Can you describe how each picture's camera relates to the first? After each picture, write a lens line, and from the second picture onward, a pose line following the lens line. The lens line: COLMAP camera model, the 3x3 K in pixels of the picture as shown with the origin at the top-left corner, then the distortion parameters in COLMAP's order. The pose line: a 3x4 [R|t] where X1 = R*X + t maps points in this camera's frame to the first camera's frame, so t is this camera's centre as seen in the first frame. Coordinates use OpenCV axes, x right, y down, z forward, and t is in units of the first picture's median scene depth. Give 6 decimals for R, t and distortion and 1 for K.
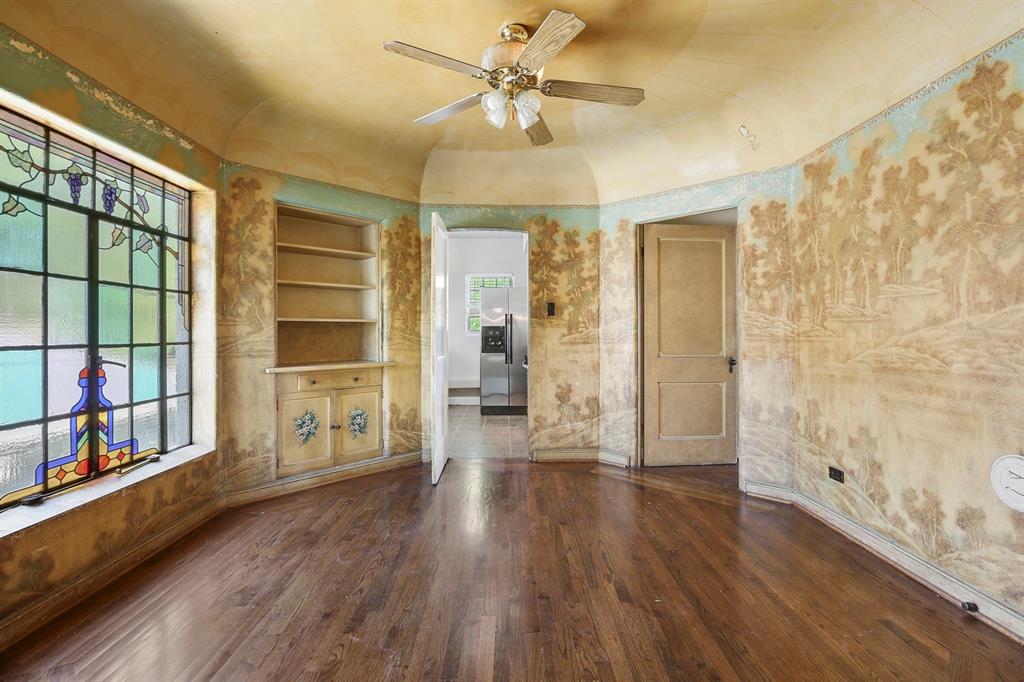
lens RADIAL K [[475.8, 0, 510.3], [0, 475.8, 328.8], [0, 0, 1]] dist [-0.001146, 0.000692]
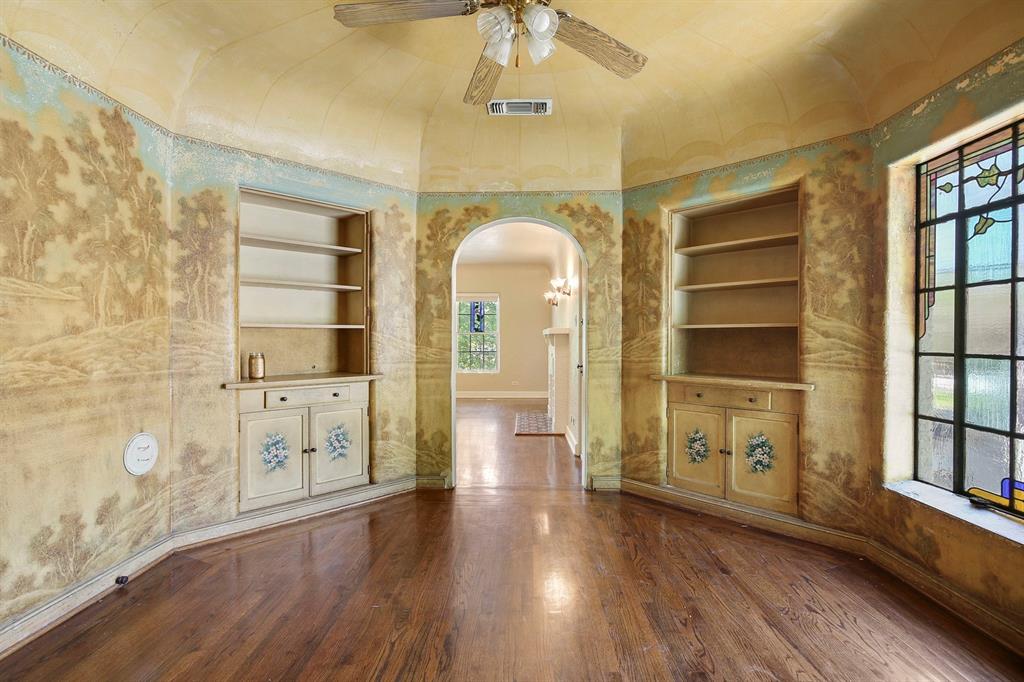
lens RADIAL K [[468.1, 0, 510.8], [0, 468.1, 340.6], [0, 0, 1]] dist [-0.009715, 0.001042]
pose [[-0.999479, -0.000417, 0.032262, -0.007453], [-0.000381, 0.999999, 0.001097, 0.003790], [-0.032263, 0.001084, -0.999479, 1.732722]]
